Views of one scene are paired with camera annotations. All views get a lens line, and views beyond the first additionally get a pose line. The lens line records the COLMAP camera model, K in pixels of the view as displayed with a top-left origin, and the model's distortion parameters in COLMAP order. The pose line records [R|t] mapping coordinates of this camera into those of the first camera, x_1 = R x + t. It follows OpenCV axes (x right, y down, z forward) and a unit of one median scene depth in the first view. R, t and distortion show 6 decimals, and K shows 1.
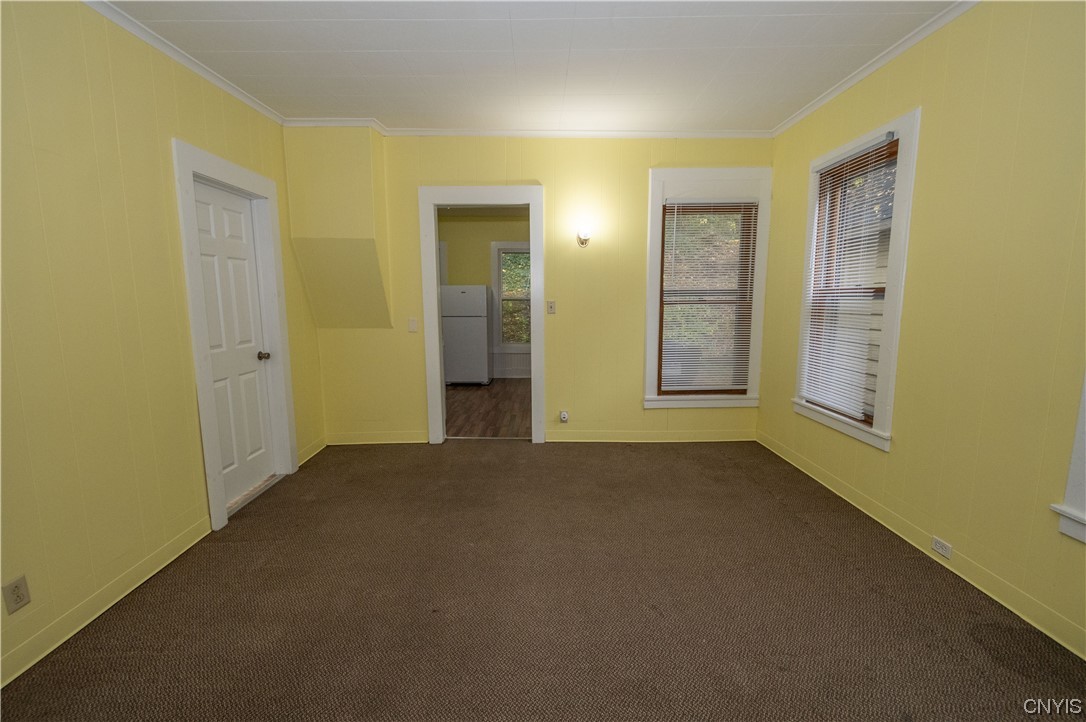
lens RADIAL K [[476.3, 0, 543.4], [0, 476.3, 363.2], [0, 0, 1]] dist [0.002916, -0.005313]
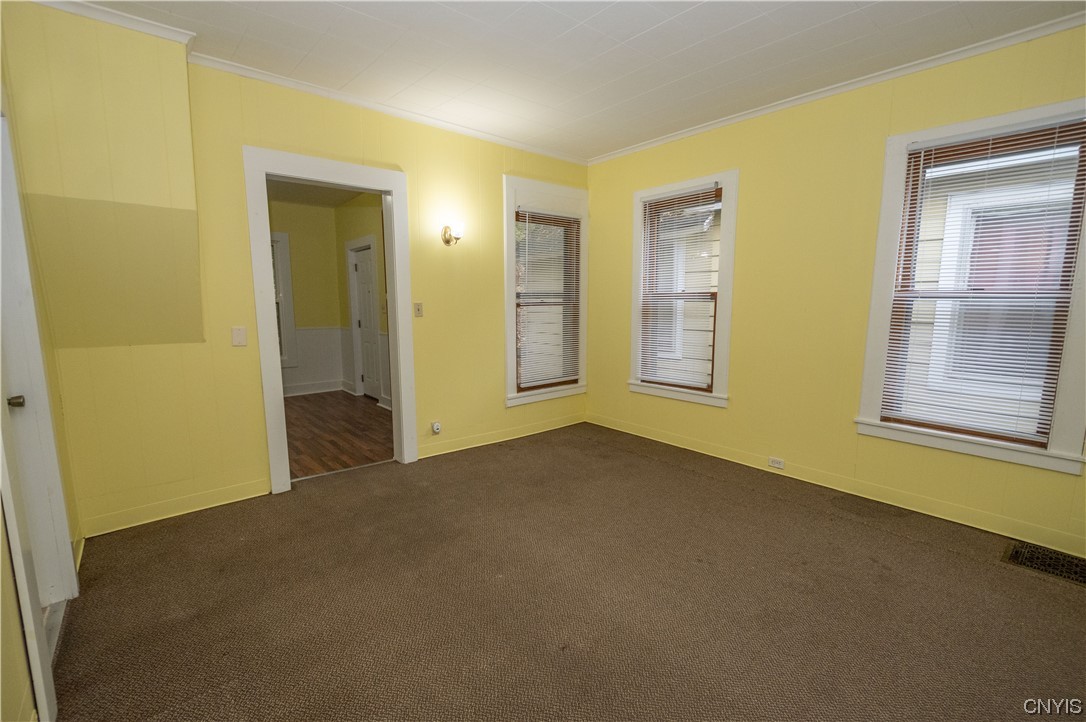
lens RADIAL K [[476.3, 0, 543.4], [0, 476.3, 363.2], [0, 0, 1]] dist [0.002916, -0.005313]
pose [[0.772308, -0.079317, 0.630277, -0.384931], [0.085555, 0.996122, 0.020523, -0.014484], [-0.629461, 0.038073, 0.776099, 0.157374]]
